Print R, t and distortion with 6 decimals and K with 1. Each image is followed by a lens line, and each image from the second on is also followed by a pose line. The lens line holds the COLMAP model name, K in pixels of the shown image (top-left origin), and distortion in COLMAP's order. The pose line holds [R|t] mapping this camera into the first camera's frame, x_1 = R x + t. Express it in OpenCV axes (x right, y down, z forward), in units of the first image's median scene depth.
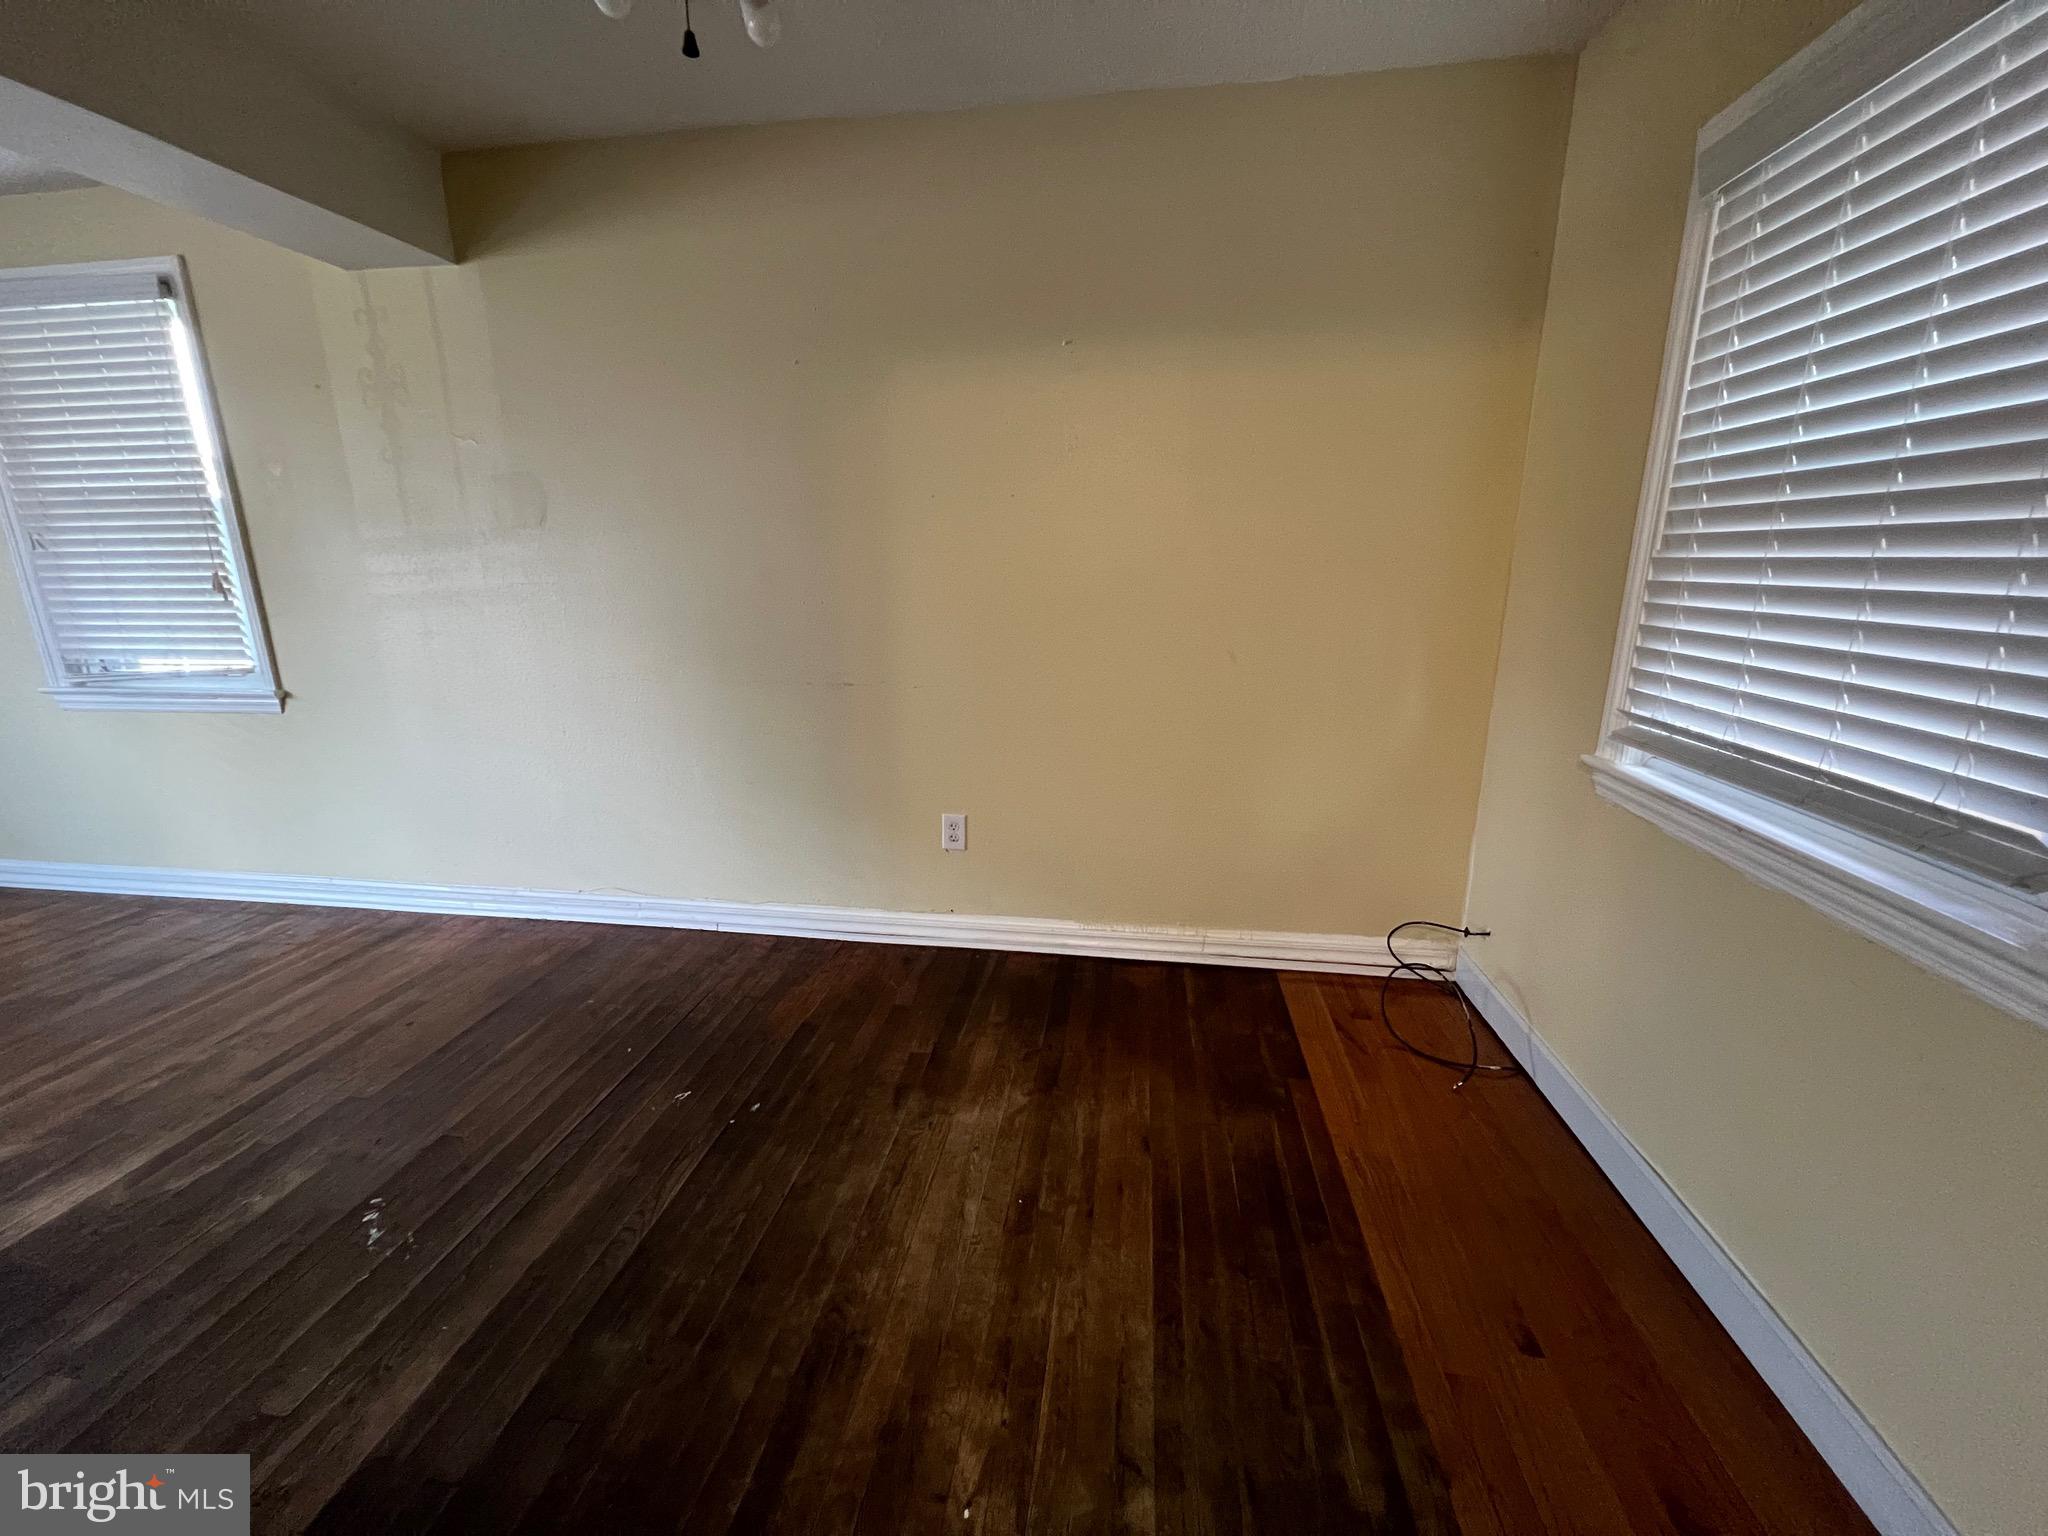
lens RADIAL K [[816.2, 0, 1034.9], [0, 816.2, 763.2], [0, 0, 1]] dist [-0.002457, 0.000224]
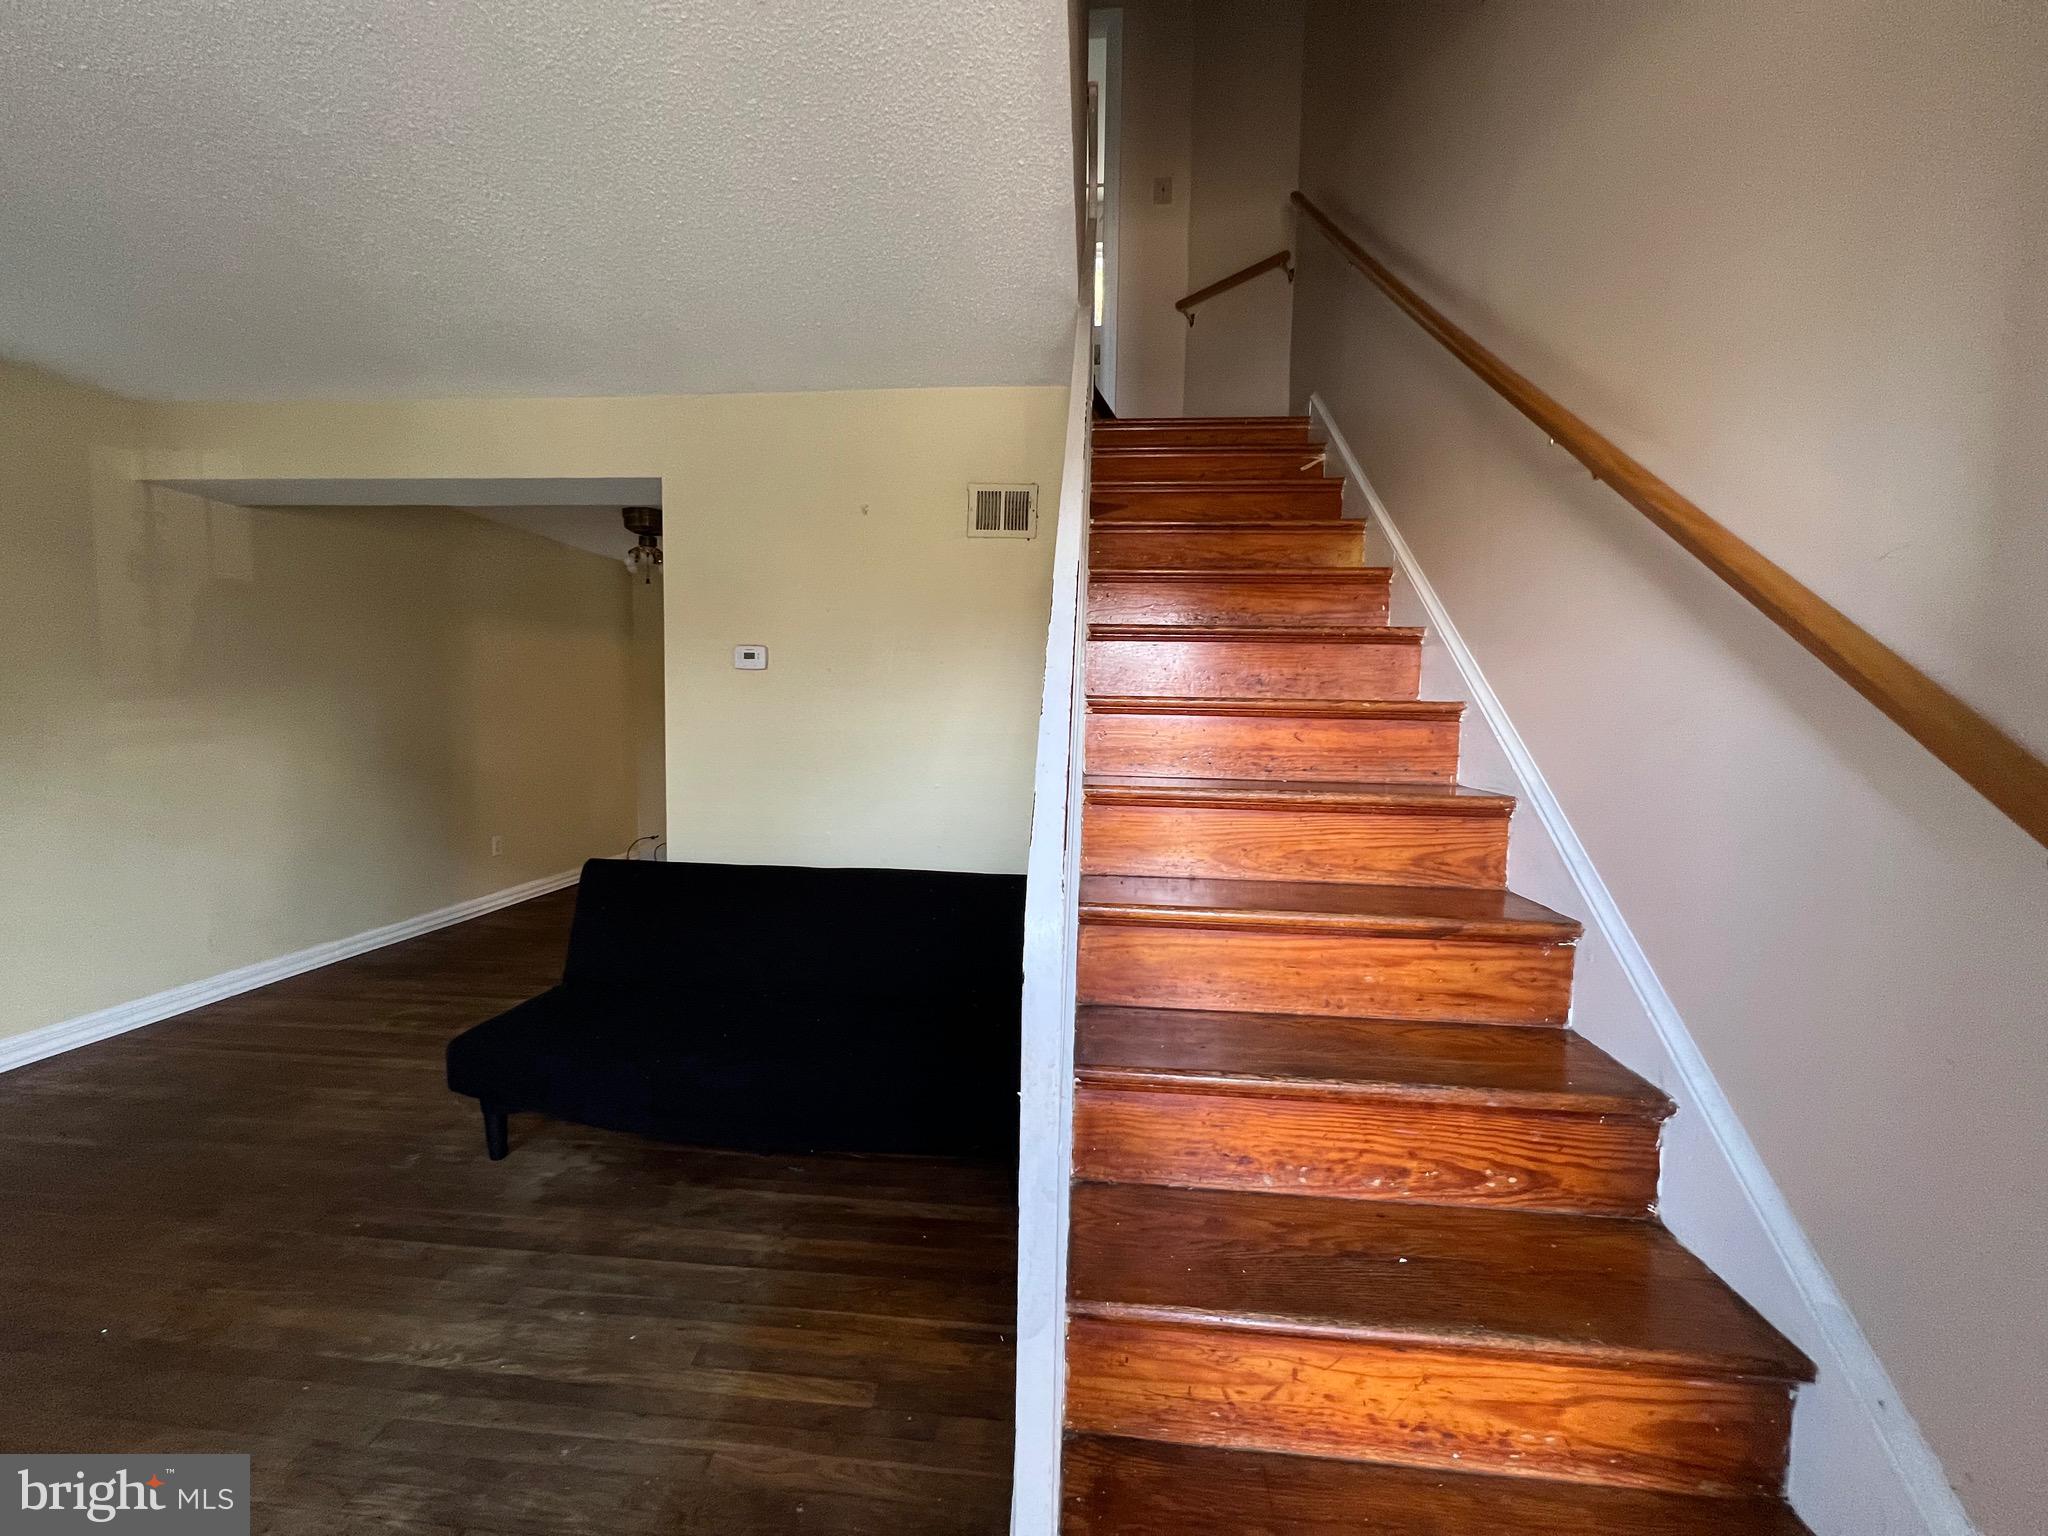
lens RADIAL K [[816.2, 0, 1015.4], [0, 816.2, 778.6], [0, 0, 1]] dist [-0.002457, 0.000224]
pose [[-0.045433, -0.076787, 0.996012, -2.603129], [0.225445, 0.970532, 0.085107, 0.050333], [-0.973196, 0.228413, -0.026782, -0.223265]]
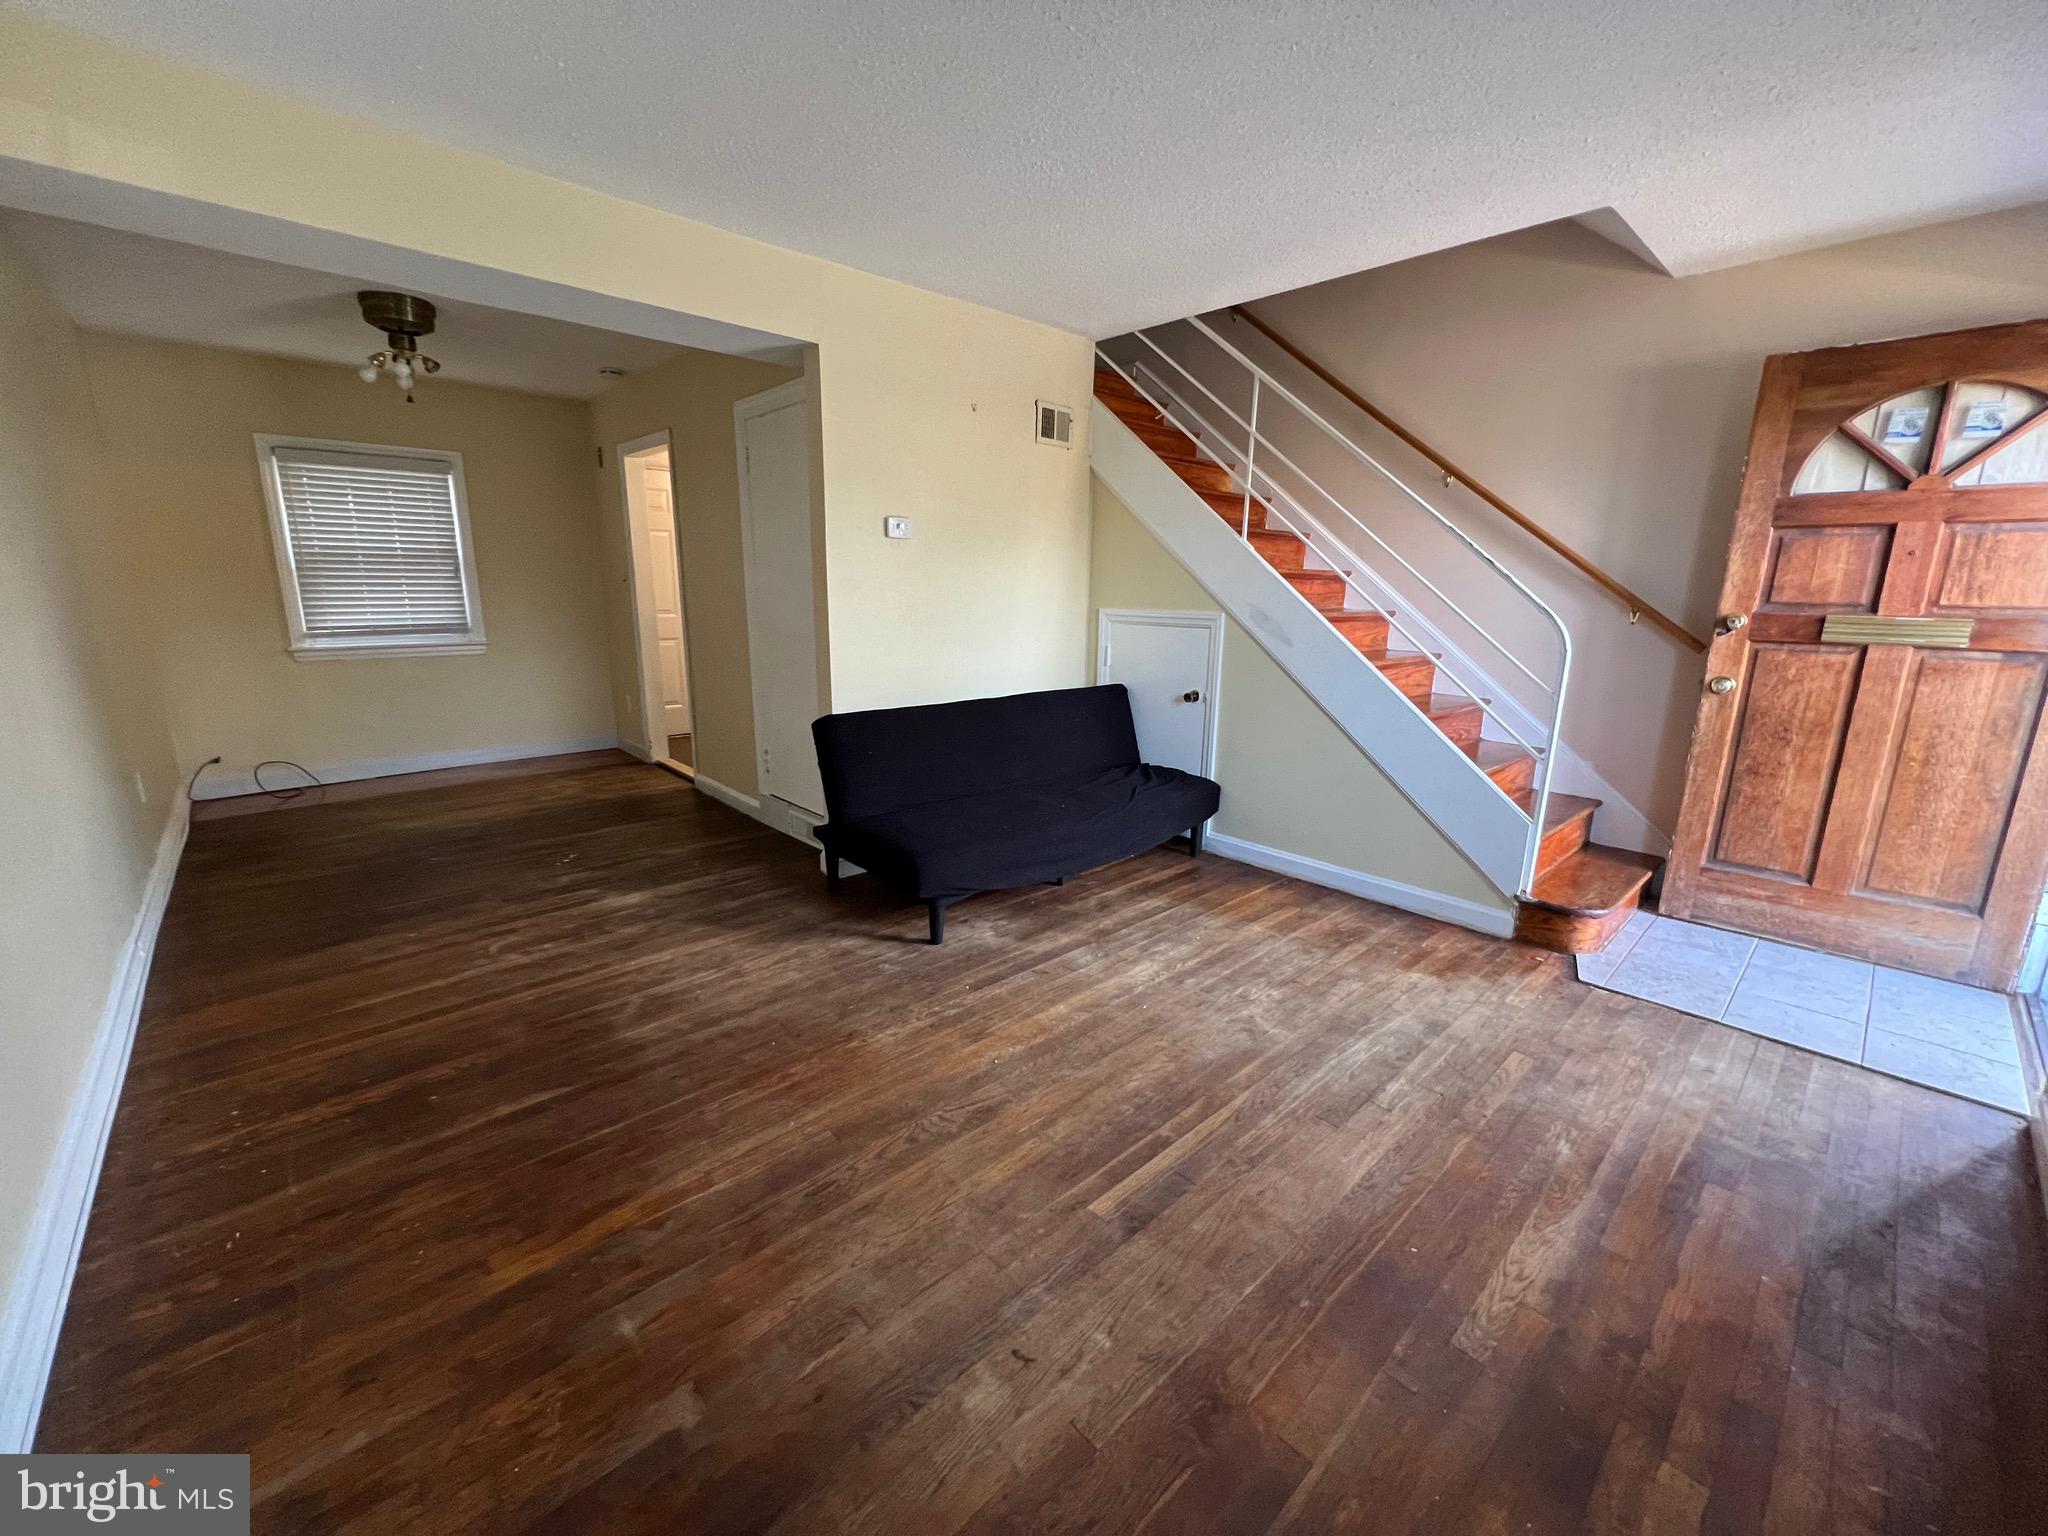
lens RADIAL K [[816.2, 0, 1014.4], [0, 816.2, 770.8], [0, 0, 1]] dist [-0.002457, 0.000224]
pose [[-0.766205, -0.147367, 0.625470, -2.434657], [0.150189, 0.905322, 0.397286, -0.305393], [-0.624798, 0.398341, -0.671529, 1.264397]]
